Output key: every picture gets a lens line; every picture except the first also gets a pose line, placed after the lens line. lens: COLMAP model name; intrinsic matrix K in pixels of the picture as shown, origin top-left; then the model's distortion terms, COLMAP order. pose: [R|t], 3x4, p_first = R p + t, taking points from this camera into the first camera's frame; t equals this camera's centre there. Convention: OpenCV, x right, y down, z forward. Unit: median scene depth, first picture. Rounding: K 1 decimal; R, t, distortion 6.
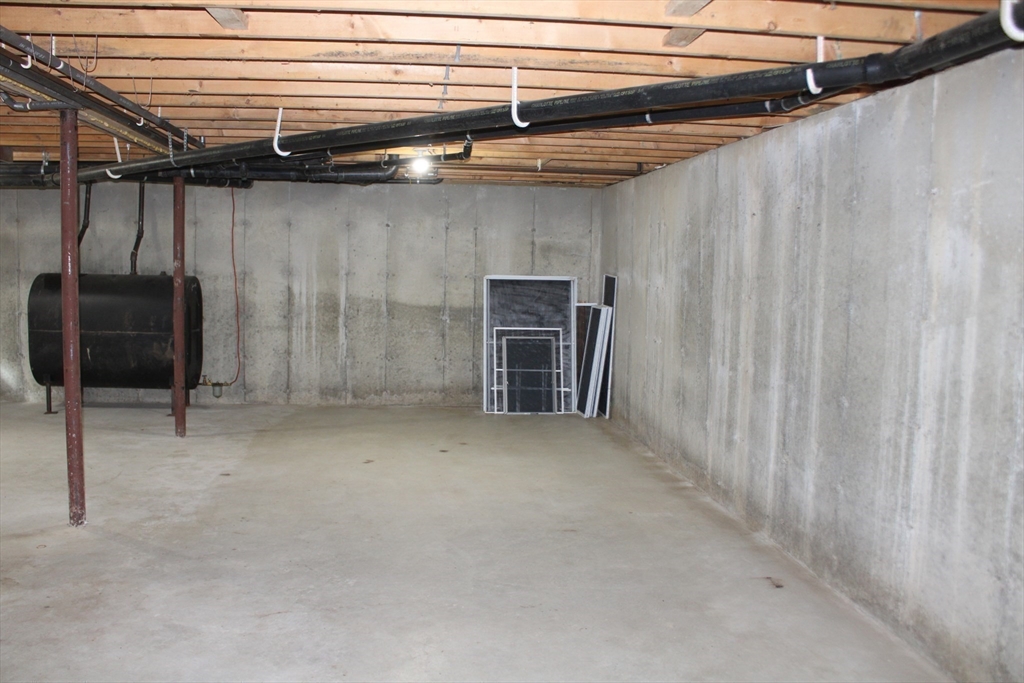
lens RADIAL K [[904.8, 0, 514.2], [0, 904.8, 339.3], [0, 0, 1]] dist [-0.127387, 0.122892]
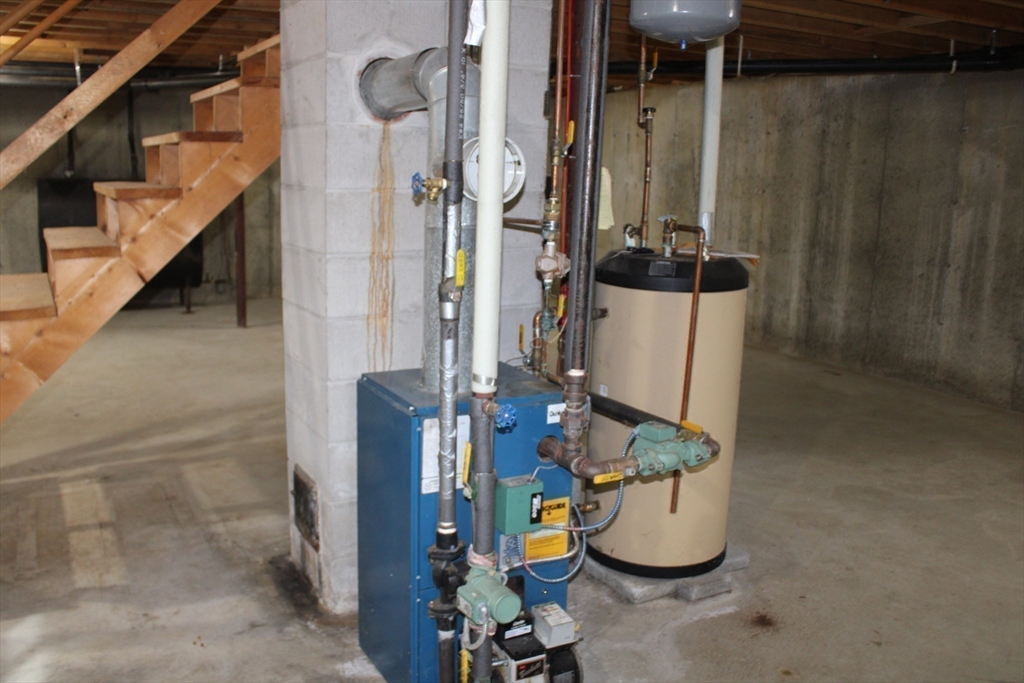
lens RADIAL K [[904.8, 0, 503.5], [0, 904.8, 341.5], [0, 0, 1]] dist [-0.127387, 0.122892]
pose [[0.915901, -0.078127, 0.393728, -1.045067], [0.032428, 0.992071, 0.121419, 0.007915], [-0.400093, -0.098440, 0.911172, -0.247321]]
